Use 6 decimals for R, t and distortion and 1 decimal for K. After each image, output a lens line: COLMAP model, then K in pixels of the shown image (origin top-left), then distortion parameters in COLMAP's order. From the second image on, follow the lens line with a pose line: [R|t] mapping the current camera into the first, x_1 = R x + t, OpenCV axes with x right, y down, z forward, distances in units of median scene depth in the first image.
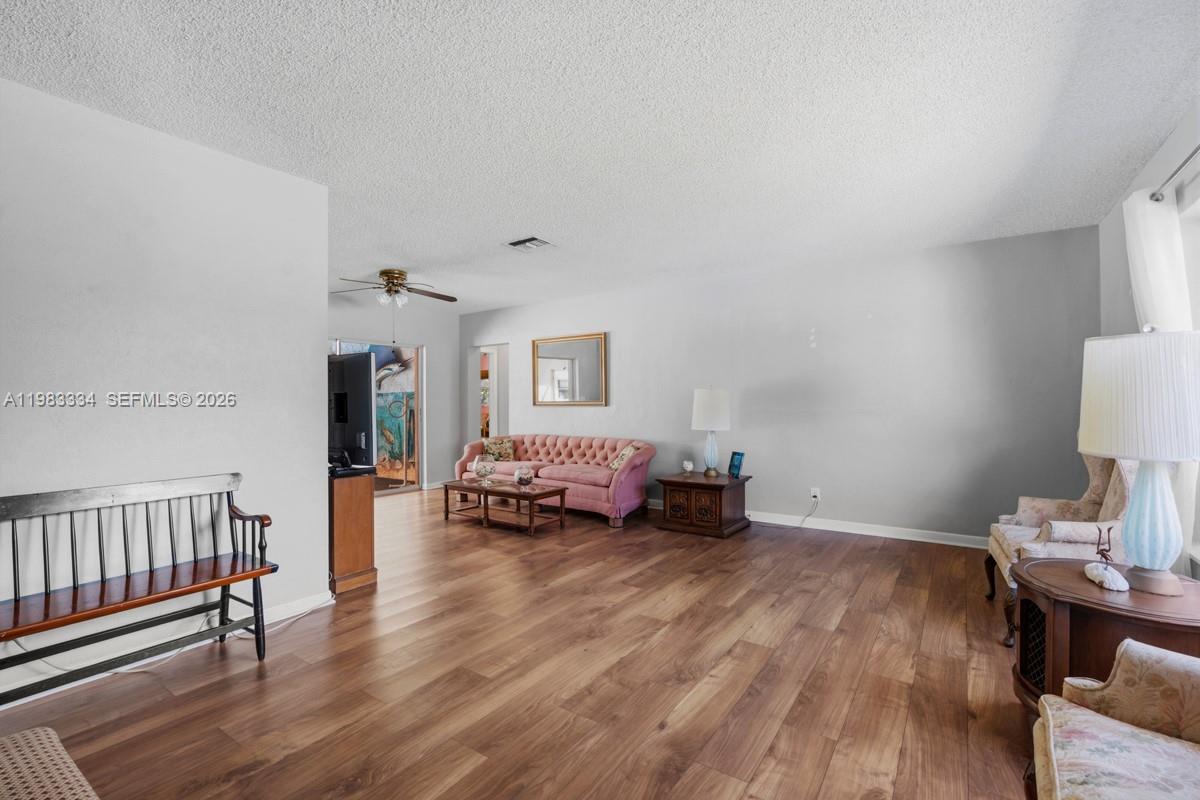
lens RADIAL K [[540.0, 0, 595.2], [0, 540.0, 396.4], [0, 0, 1]] dist [0.000746, 0.000357]
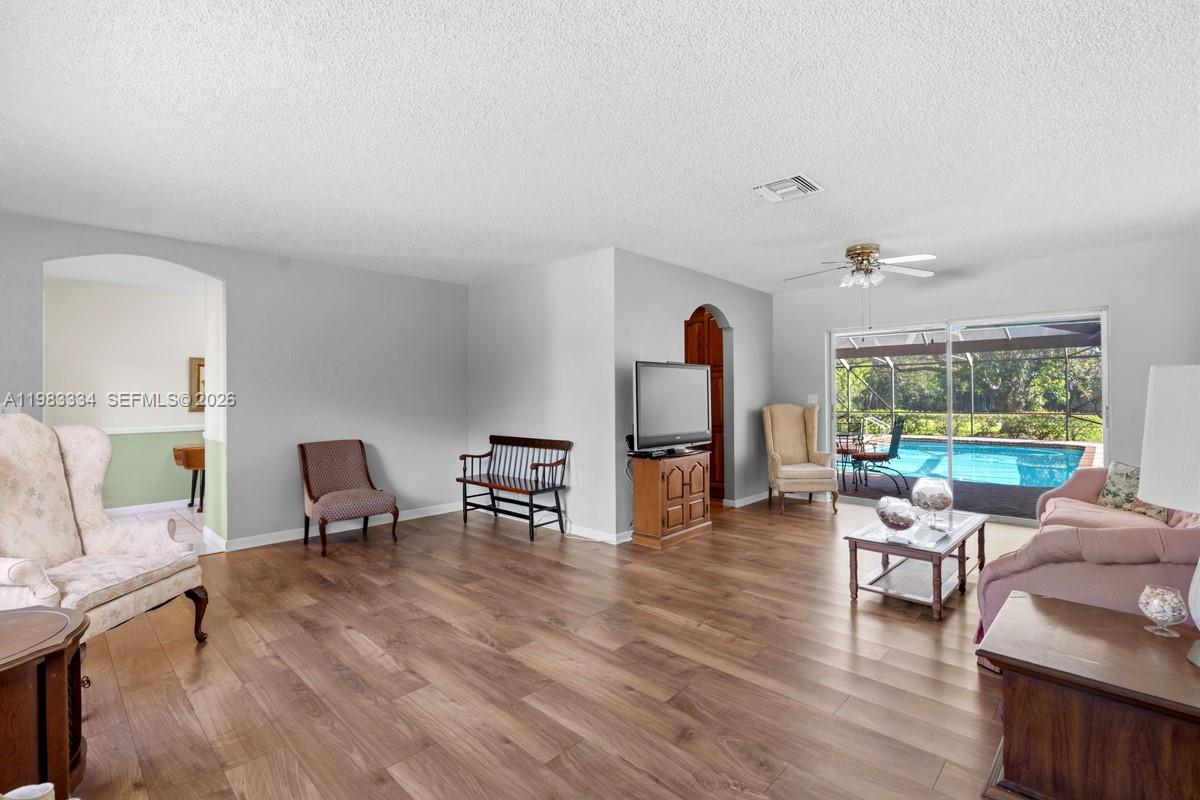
lens RADIAL K [[540.0, 0, 595.2], [0, 540.0, 396.4], [0, 0, 1]] dist [0.000746, 0.000357]
pose [[-0.173634, 0.002507, -0.984807, 1.033327], [0.021290, 0.999773, -0.001208, -0.002461], [0.984580, -0.021176, -0.173648, 1.369361]]
